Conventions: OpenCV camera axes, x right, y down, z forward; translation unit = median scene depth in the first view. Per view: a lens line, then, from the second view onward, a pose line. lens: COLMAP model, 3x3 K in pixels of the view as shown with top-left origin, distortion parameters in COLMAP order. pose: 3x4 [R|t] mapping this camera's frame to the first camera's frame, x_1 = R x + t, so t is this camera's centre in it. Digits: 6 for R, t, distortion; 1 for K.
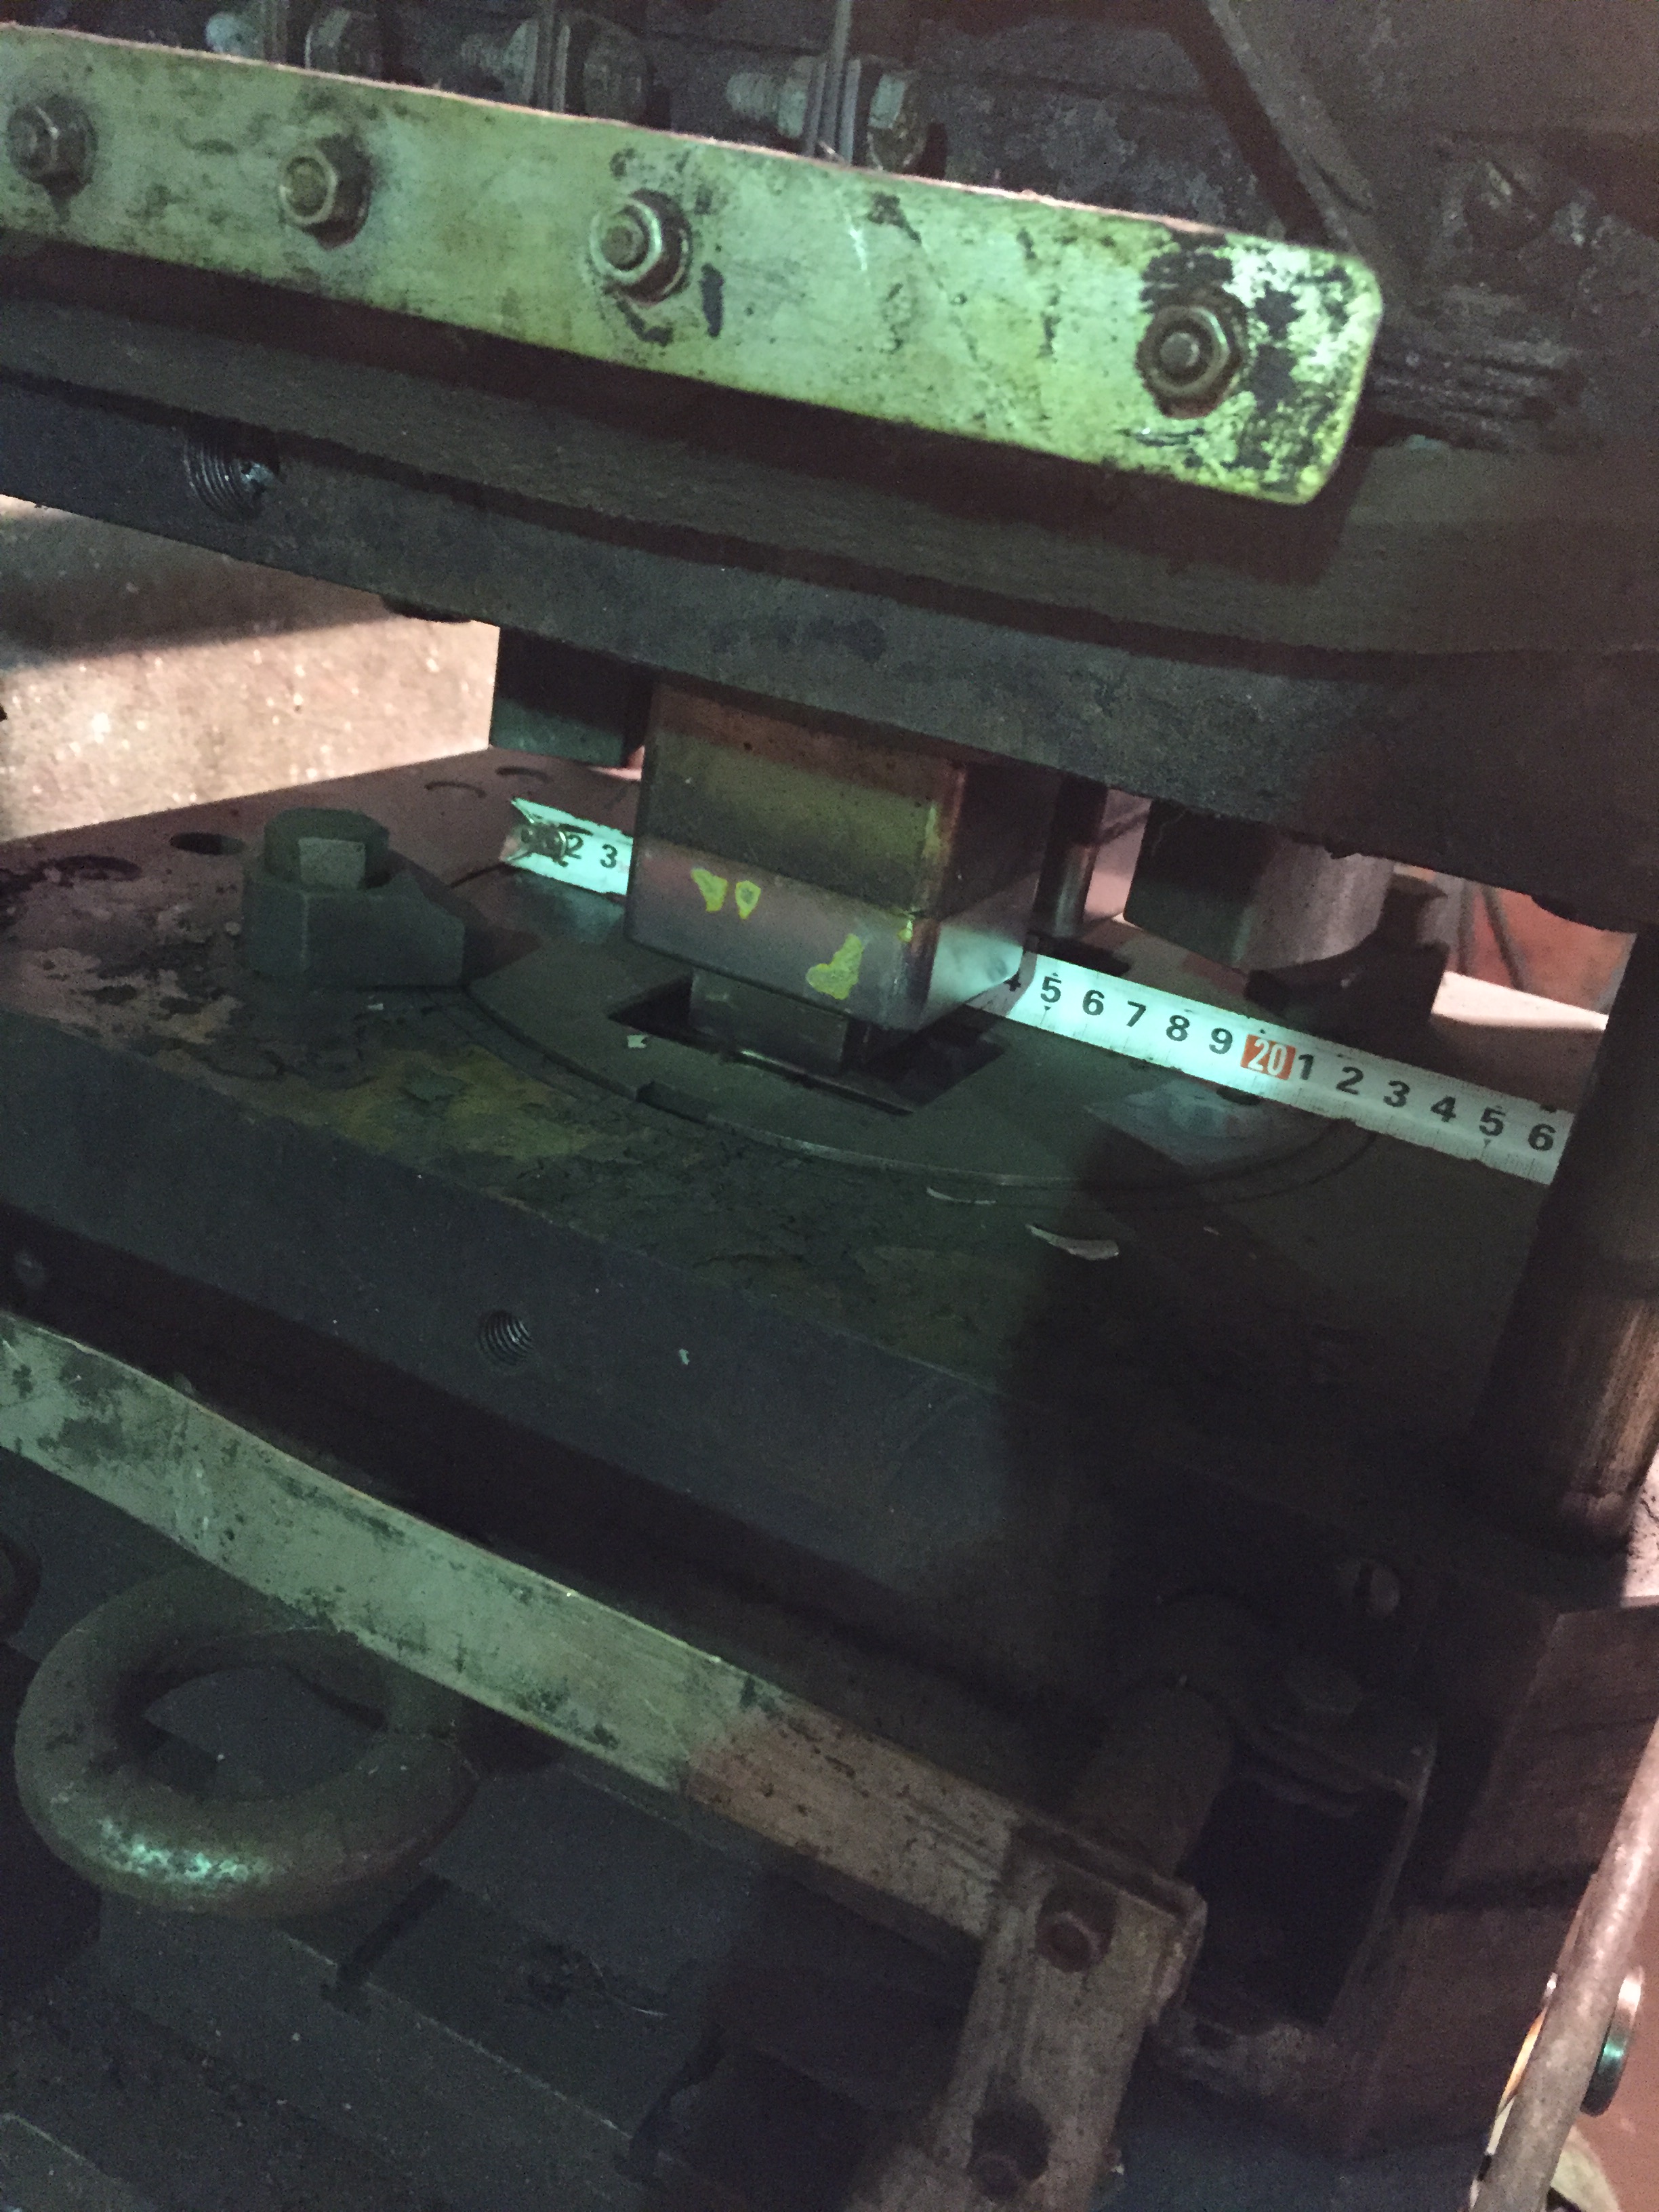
lens RADIAL K [[1911.0, 0, 829.5], [0, 1911.0, 1106.0], [0, 0, 1]] dist [0.110501, -0.174611]
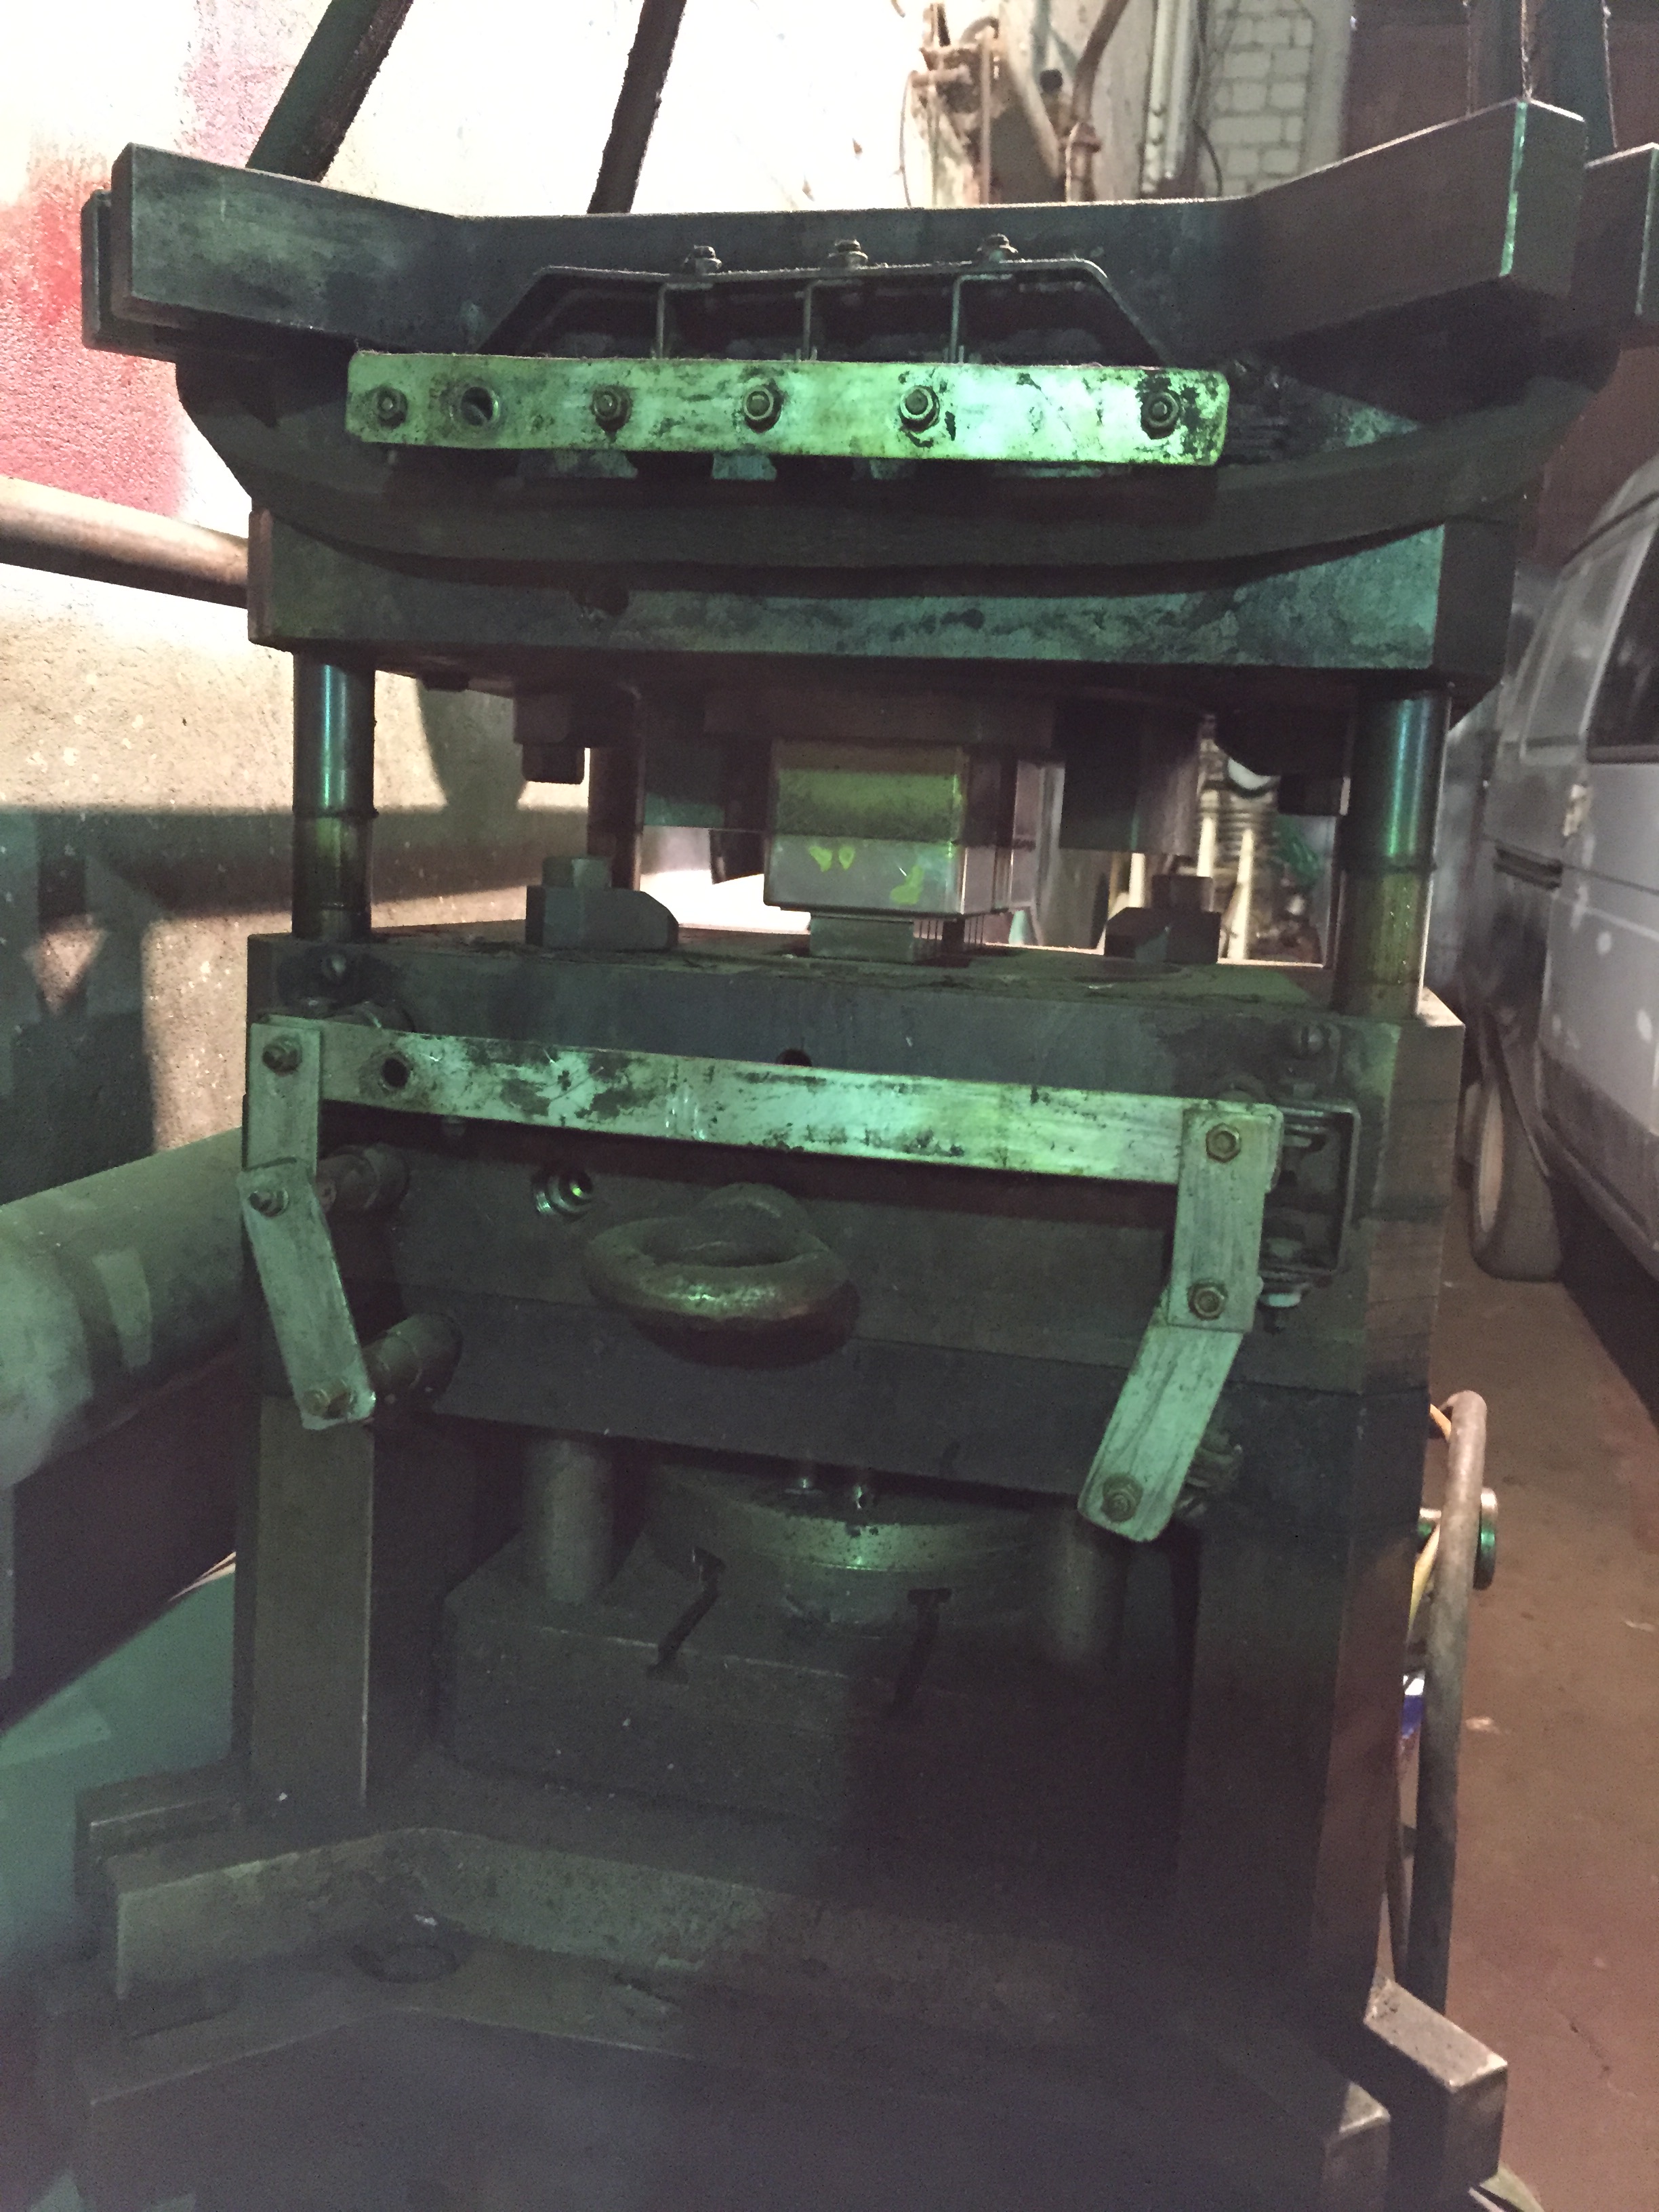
lens RADIAL K [[1911.0, 0, 829.5], [0, 1911.0, 1106.0], [0, 0, 1]] dist [0.110501, -0.174611]
pose [[0.971226, -0.138955, 0.193421, -0.713796], [0.180607, 0.959129, -0.217835, 0.802892], [-0.155247, 0.246500, 0.956627, -0.956080]]
